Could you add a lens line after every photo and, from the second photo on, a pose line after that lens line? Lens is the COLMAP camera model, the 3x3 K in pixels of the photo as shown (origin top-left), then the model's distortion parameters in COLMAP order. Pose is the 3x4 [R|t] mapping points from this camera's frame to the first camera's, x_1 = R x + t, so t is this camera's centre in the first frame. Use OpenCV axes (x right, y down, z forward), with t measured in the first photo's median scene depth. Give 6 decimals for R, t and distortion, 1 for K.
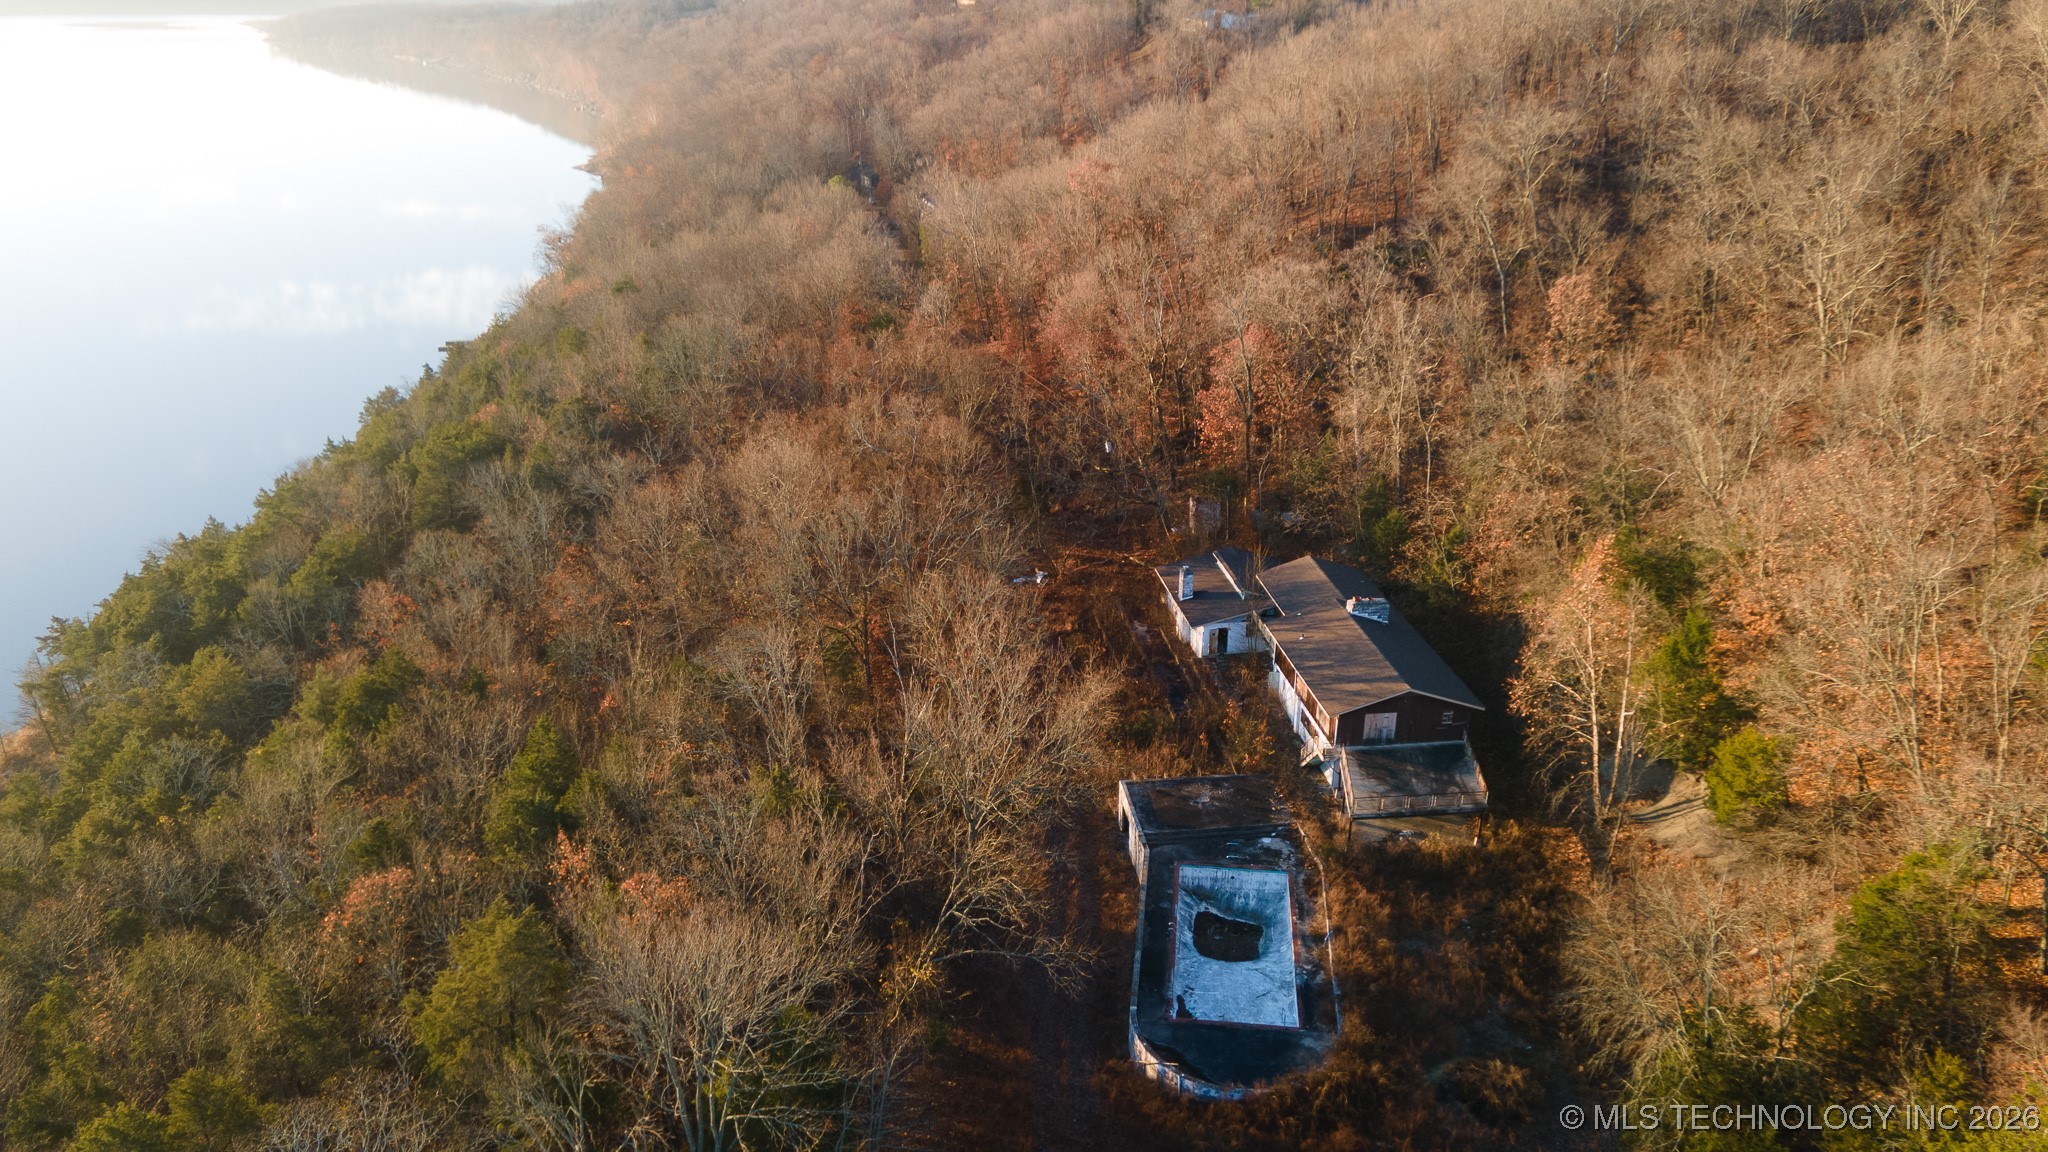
lens RADIAL K [[1466.0, 0, 1023.4], [0, 1466.0, 570.6], [0, 0, 1]] dist [-0.009402, -0.012994]
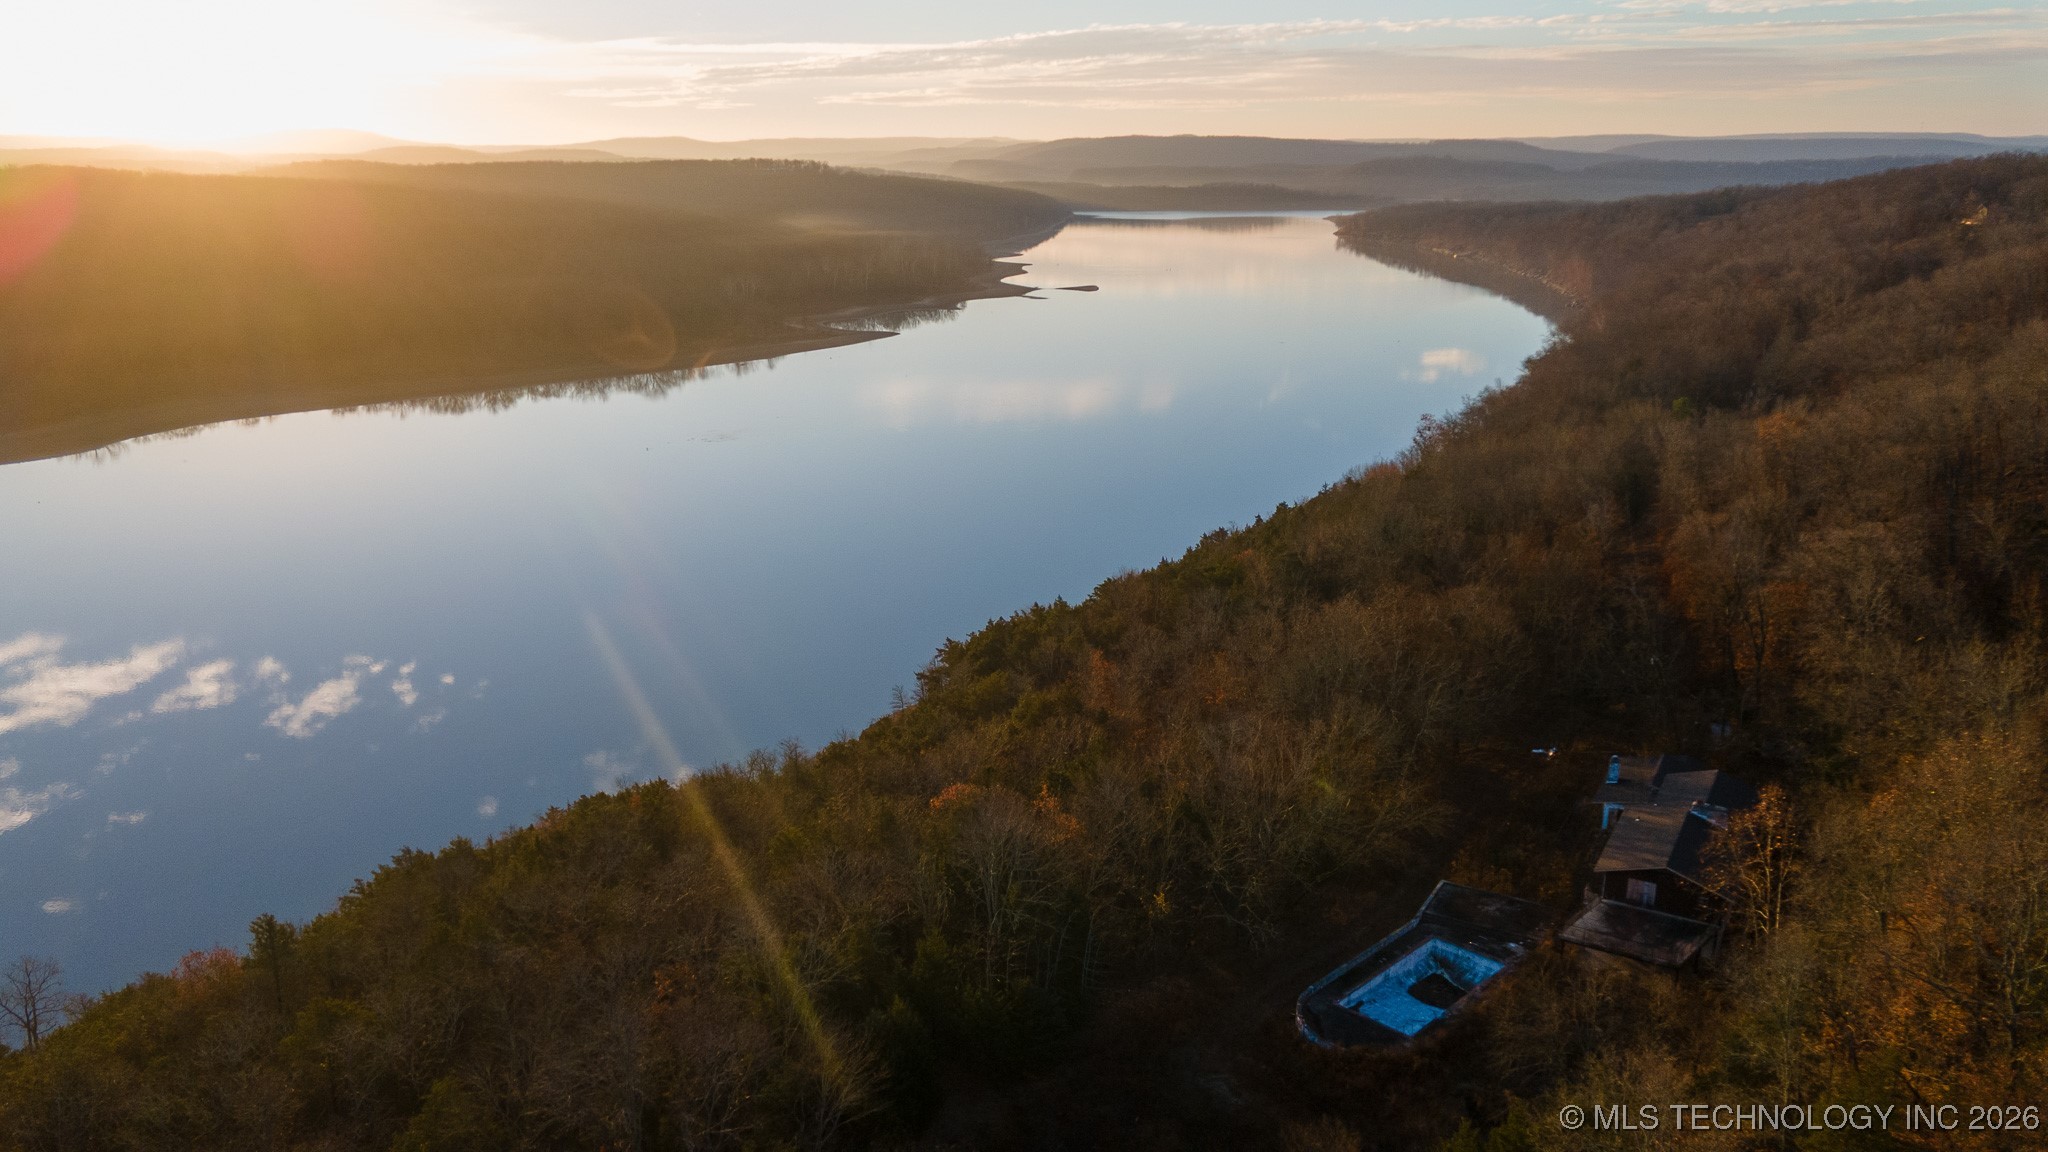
lens RADIAL K [[1466.0, 0, 1024.4], [0, 1466.0, 578.6], [0, 0, 1]] dist [-0.009402, -0.012994]
pose [[0.771447, 0.154075, -0.617357, 0.334958], [-0.219678, 0.975075, -0.031158, 0.000398], [0.597169, 0.159657, 0.786066, -0.197612]]
